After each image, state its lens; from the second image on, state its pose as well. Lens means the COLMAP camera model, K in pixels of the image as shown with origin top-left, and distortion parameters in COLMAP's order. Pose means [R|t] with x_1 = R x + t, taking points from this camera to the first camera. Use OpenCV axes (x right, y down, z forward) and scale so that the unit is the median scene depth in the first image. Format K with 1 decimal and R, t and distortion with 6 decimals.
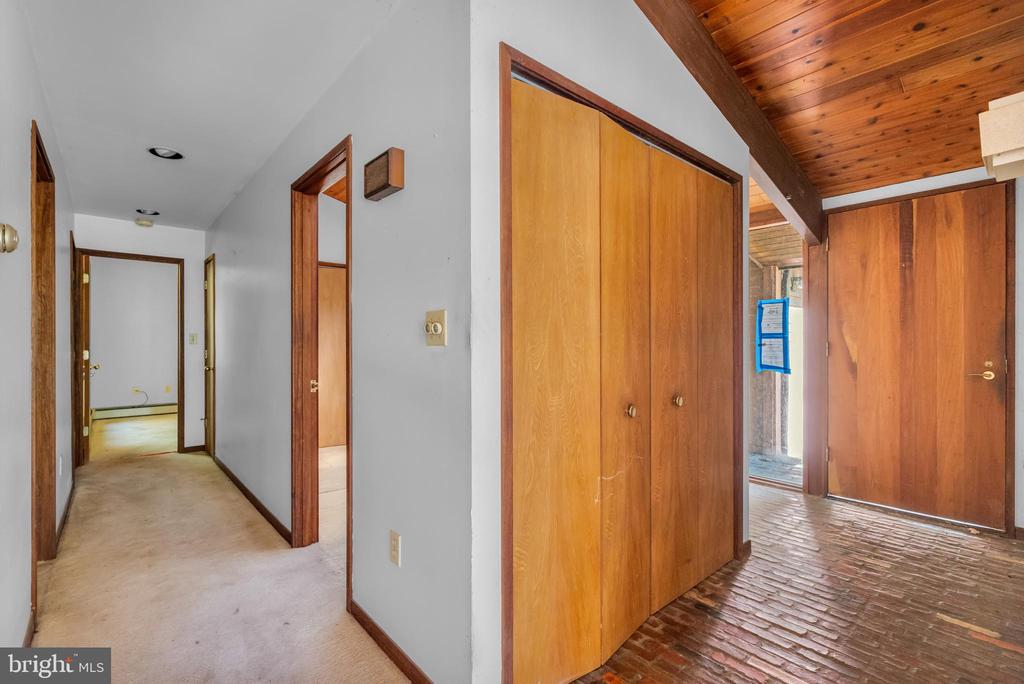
lens RADIAL K [[466.0, 0, 510.9], [0, 466.0, 344.2], [0, 0, 1]] dist [-0.000429, -0.000112]
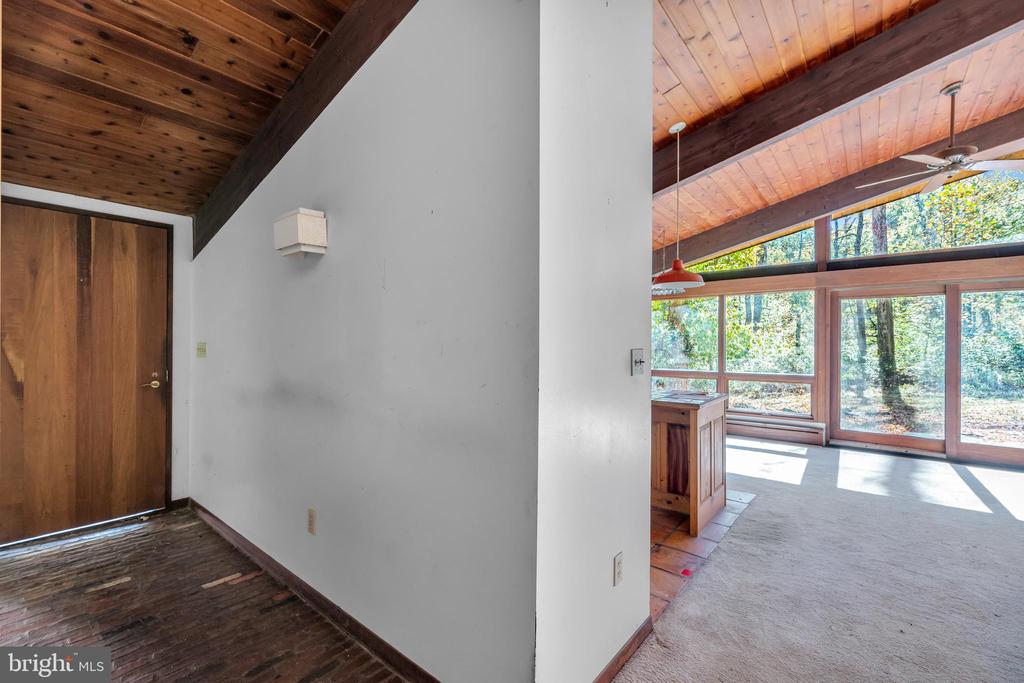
lens RADIAL K [[428.0, 0, 510.7], [0, 428.0, 344.2], [0, 0, 1]] dist [0.000582, -0.000083]
pose [[-0.156609, 0.003504, 0.987655, -0.208007], [-0.003043, 0.999987, -0.004030, -0.033796], [-0.987656, -0.003636, -0.156596, 0.251197]]
